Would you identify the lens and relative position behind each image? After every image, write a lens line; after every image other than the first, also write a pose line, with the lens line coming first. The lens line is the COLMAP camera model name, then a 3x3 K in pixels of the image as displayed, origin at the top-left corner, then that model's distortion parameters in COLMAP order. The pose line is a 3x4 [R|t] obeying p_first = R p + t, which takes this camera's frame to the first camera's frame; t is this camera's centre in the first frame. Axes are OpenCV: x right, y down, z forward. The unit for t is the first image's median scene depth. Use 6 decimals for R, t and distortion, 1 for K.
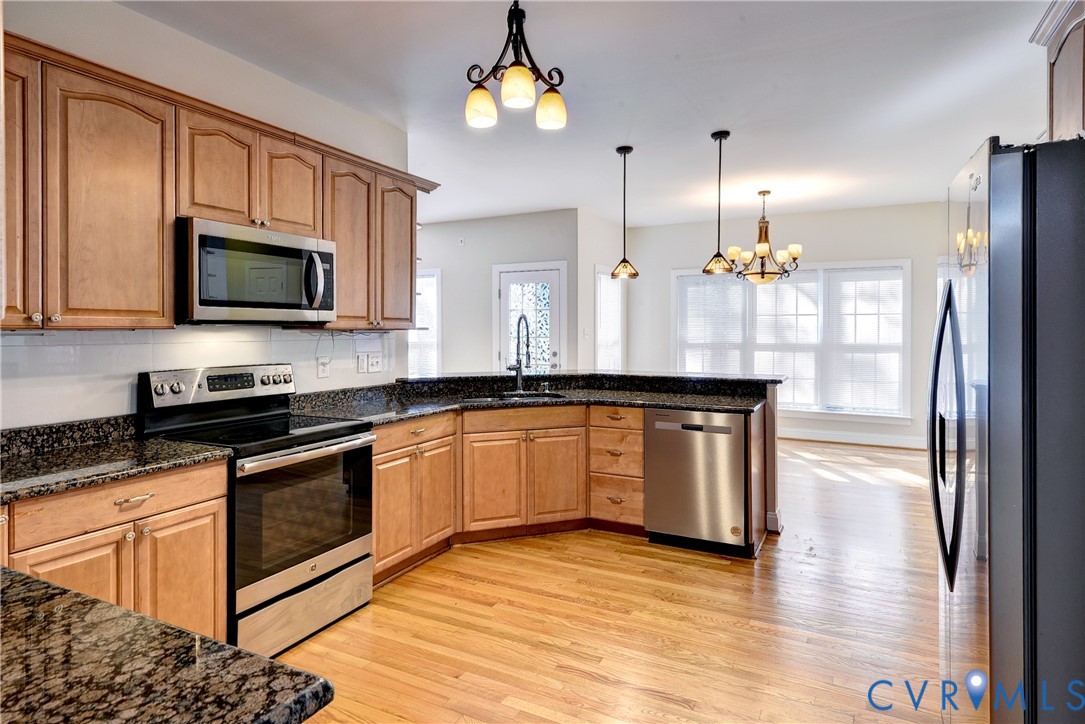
lens RADIAL K [[593.5, 0, 540.7], [0, 593.5, 335.1], [0, 0, 1]] dist [0.004304, -0.001624]
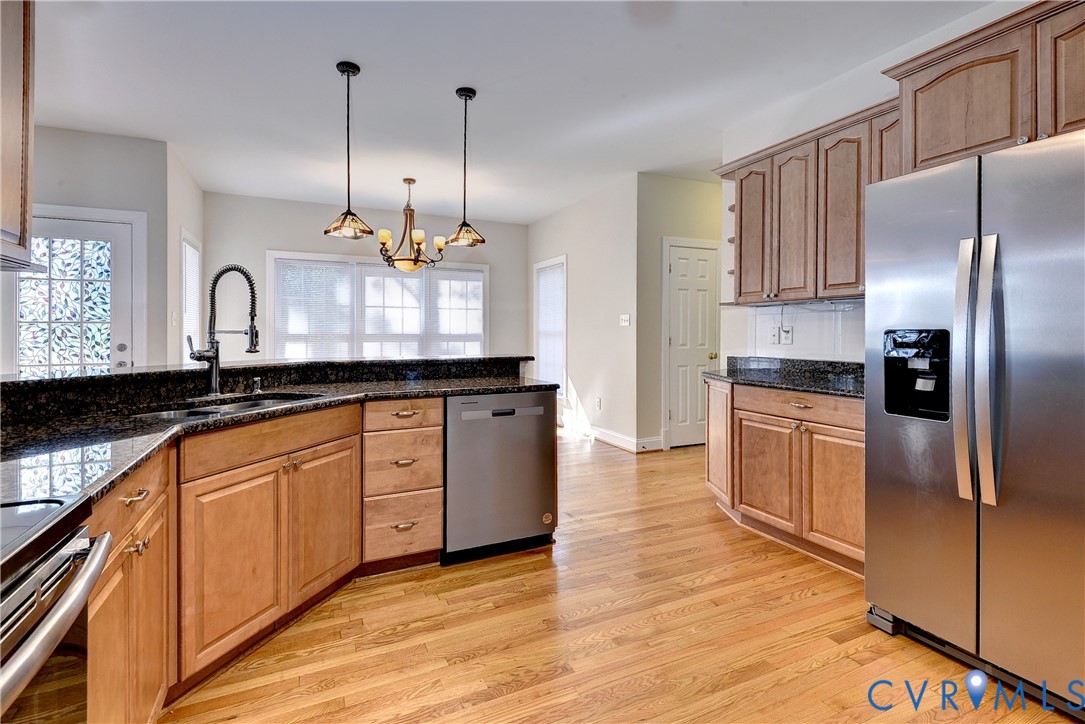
lens RADIAL K [[506.8, 0, 548.2], [0, 506.8, 334.9], [0, 0, 1]] dist [0.015052, -0.009615]
pose [[0.603515, 0.000139, 0.797352, -0.308299], [0.006601, 0.999965, -0.005171, 0.049837], [-0.797324, 0.008384, 0.603493, 0.537958]]
